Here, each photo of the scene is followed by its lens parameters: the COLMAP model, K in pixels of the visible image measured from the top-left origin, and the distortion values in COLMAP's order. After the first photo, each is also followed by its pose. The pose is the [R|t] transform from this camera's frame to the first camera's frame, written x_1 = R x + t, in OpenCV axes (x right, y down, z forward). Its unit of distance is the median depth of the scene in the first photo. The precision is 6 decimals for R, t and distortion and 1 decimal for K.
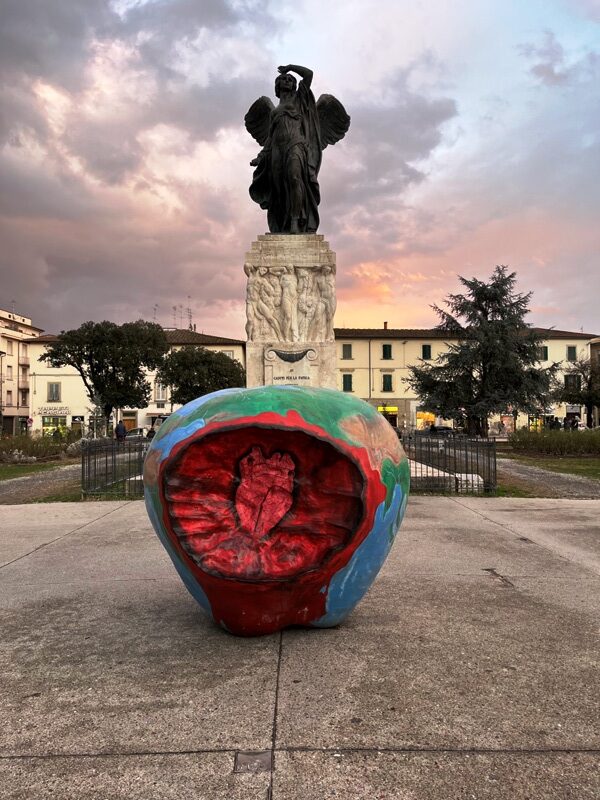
lens RADIAL K [[673.0, 0, 300.0], [0, 673.0, 400.0], [0, 0, 1]] dist [0.006348, -0.006470]
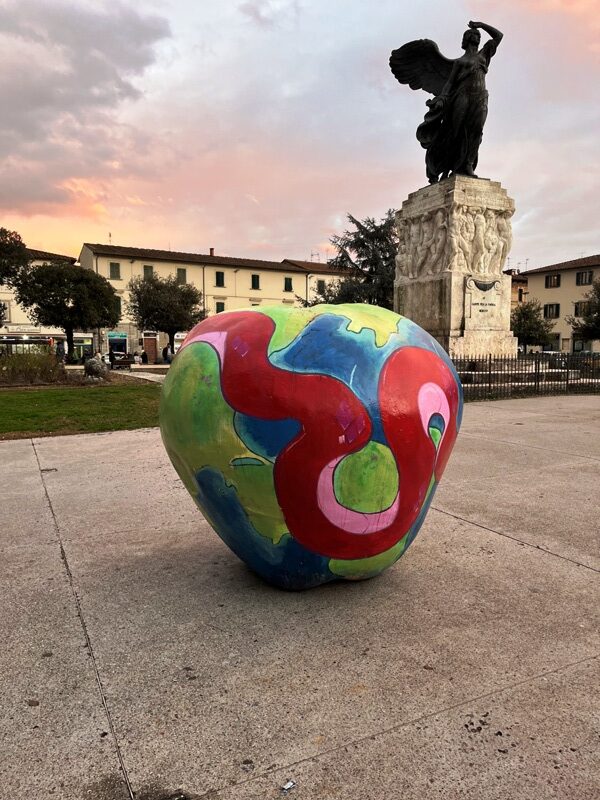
lens RADIAL K [[673.0, 0, 300.0], [0, 673.0, 400.0], [0, 0, 1]] dist [0.006348, -0.006470]
pose [[0.866686, -0.032347, 0.497804, -0.286806], [-0.019635, 0.994910, 0.098835, 0.007596], [-0.498467, -0.095433, 0.861640, 0.041427]]
